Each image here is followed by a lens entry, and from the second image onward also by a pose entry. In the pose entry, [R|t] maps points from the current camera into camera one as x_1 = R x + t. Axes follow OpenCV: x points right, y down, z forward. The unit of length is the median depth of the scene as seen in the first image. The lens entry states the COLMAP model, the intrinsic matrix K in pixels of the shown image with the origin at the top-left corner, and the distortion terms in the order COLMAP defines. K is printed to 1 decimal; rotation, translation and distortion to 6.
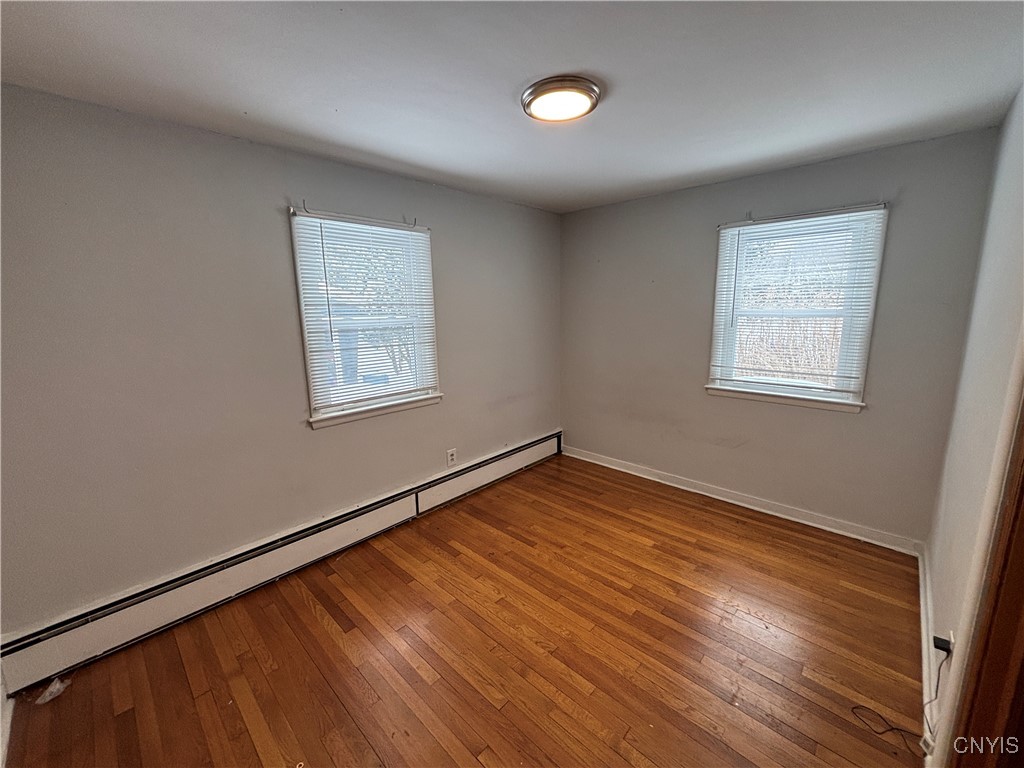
lens RADIAL K [[412.7, 0, 513.0], [0, 412.7, 381.7], [0, 0, 1]] dist [0.001320, 0.000195]
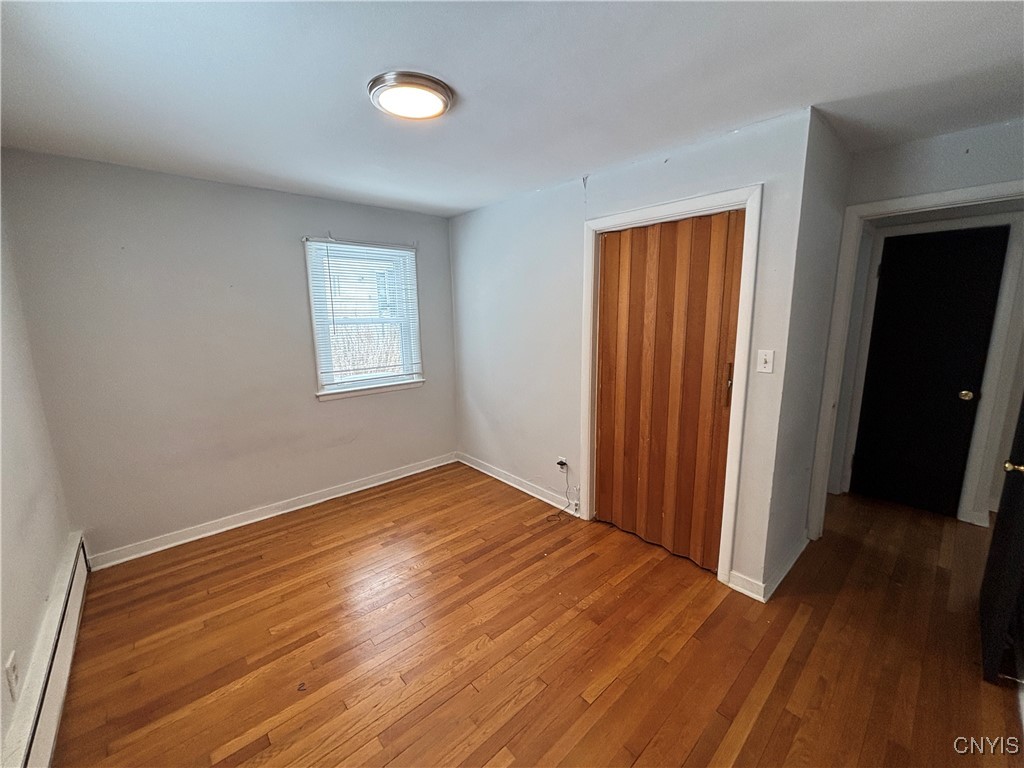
lens RADIAL K [[407.1, 0, 513.1], [0, 407.1, 383.9], [0, 0, 1]] dist [0.000733, -0.000049]
pose [[0.077684, -0.160354, 0.983998, -0.496169], [0.194026, 0.970541, 0.142843, -0.066929], [-0.977916, 0.179825, 0.106509, 0.435519]]
